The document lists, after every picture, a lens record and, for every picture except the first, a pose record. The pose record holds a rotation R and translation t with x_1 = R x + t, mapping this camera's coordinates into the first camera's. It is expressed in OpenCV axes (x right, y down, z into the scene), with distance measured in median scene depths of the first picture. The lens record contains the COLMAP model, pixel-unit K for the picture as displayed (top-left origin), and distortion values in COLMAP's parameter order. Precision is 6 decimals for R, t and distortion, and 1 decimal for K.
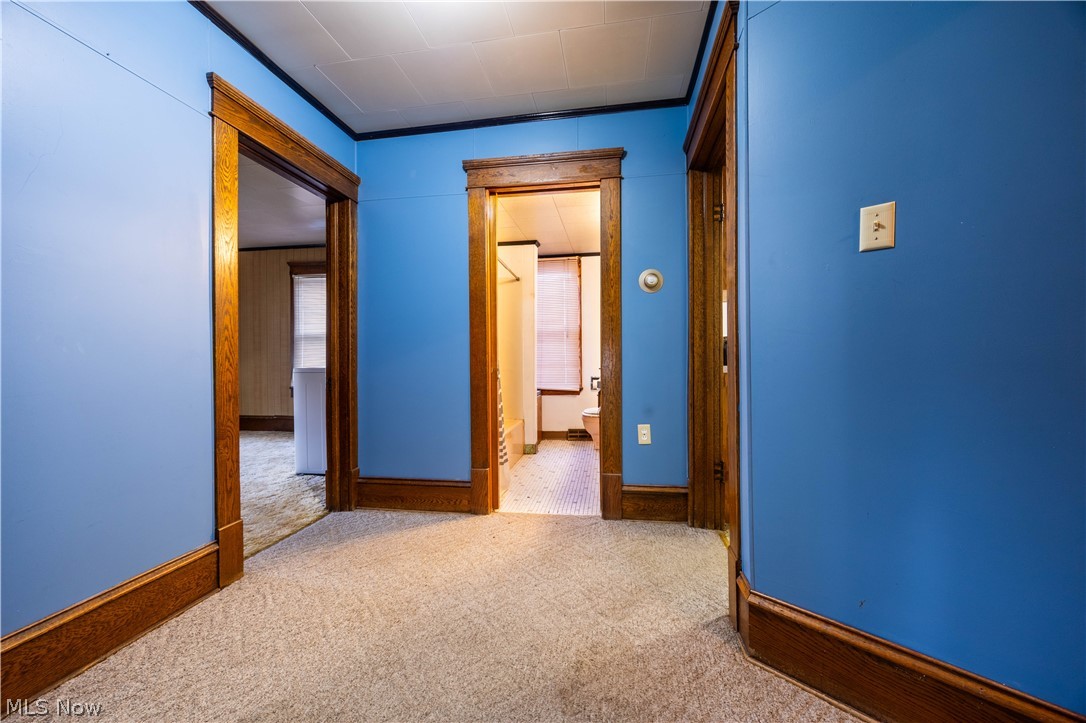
lens RADIAL K [[421.1, 0, 544.5], [0, 421.1, 362.2], [0, 0, 1]] dist [-0.002236, -0.000107]
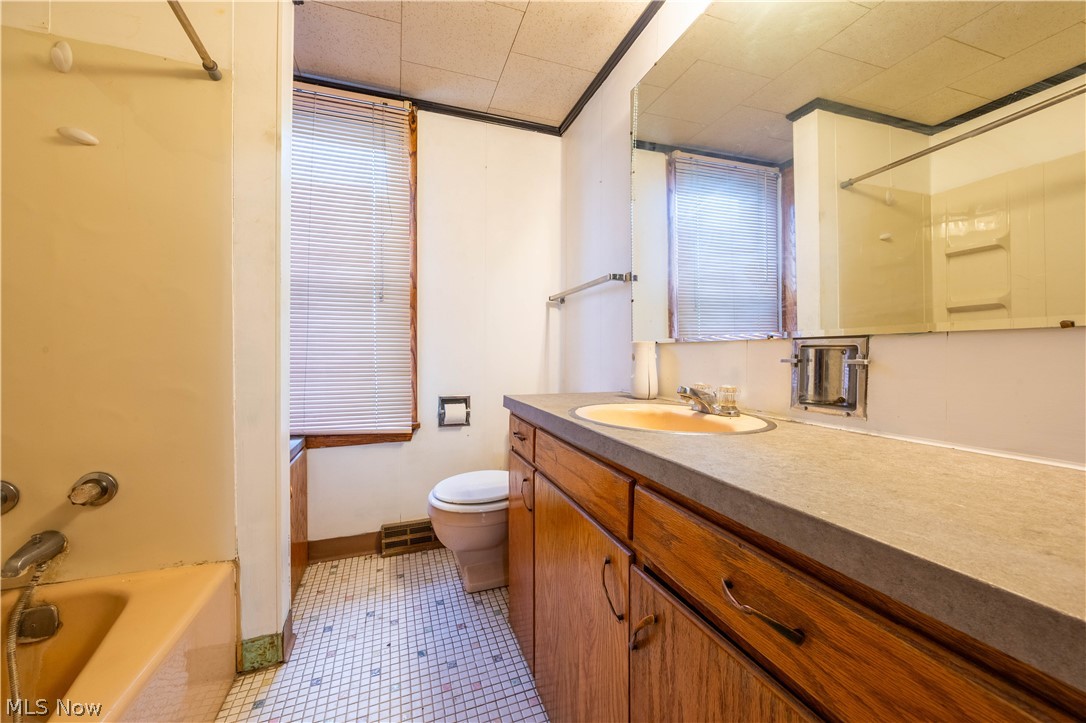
lens RADIAL K [[421.1, 0, 544.5], [0, 421.1, 357.9], [0, 0, 1]] dist [-0.002236, -0.000107]
pose [[0.875364, 0.003123, 0.483454, -0.002931], [-0.003786, 0.999993, 0.000396, -0.005166], [-0.483449, -0.002178, 0.875370, 0.574390]]
